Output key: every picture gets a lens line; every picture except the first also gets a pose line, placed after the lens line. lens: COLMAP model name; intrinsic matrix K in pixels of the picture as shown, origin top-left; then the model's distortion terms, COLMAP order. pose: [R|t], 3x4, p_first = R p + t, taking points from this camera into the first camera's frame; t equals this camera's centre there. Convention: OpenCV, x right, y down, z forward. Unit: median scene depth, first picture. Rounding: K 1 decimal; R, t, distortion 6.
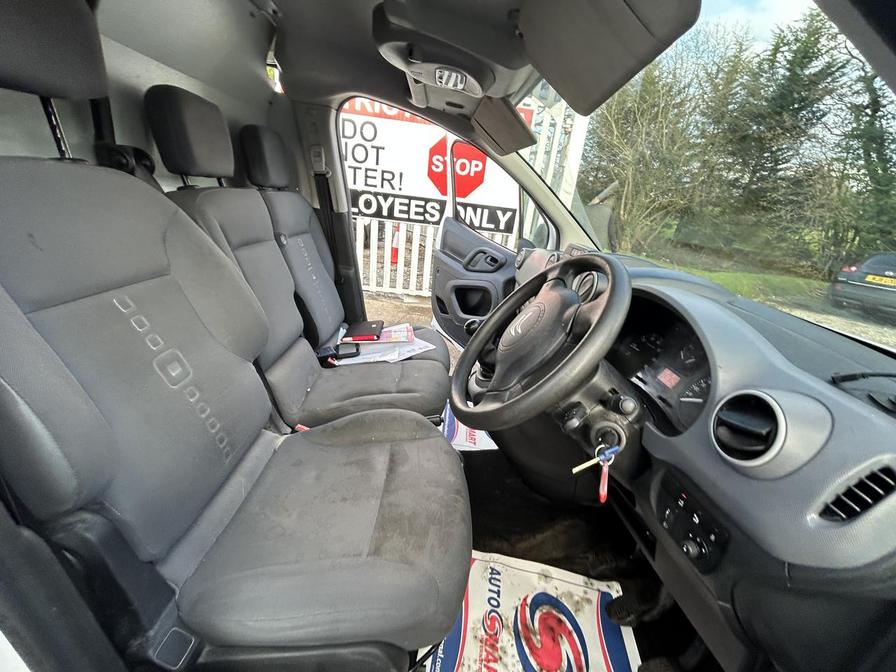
lens RADIAL K [[361.4, 0, 450.0], [0, 361.4, 335.0], [0, 0, 1]] dist [0.000131, -0.000875]
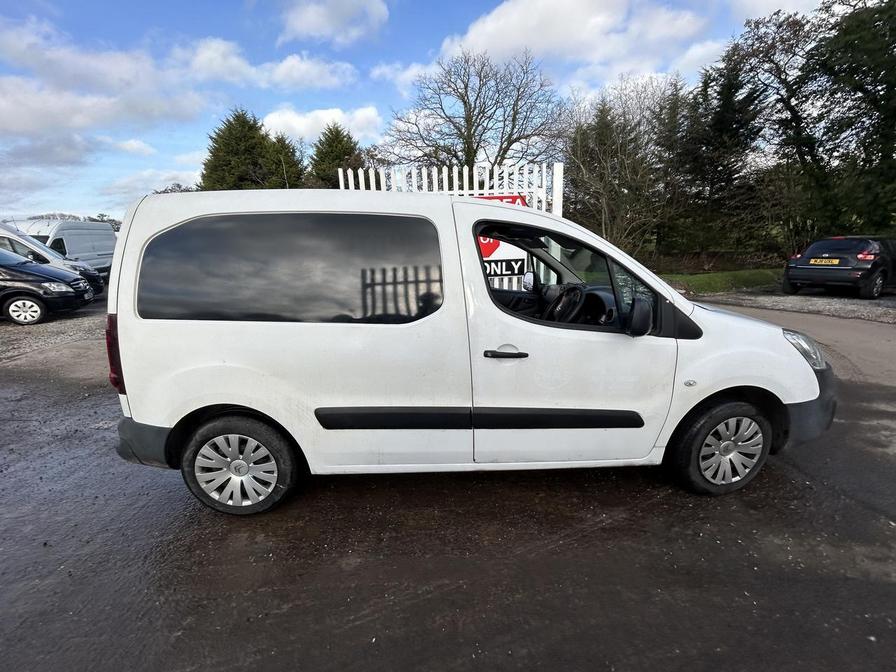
lens RADIAL K [[361.4, 0, 448.1], [0, 361.4, 336.6], [0, 0, 1]] dist [0.000131, -0.000875]
pose [[0.987981, -0.153822, -0.015245, -0.041241], [0.151201, 0.982198, -0.111469, 0.022334], [0.032120, 0.107824, 0.993651, -0.121665]]
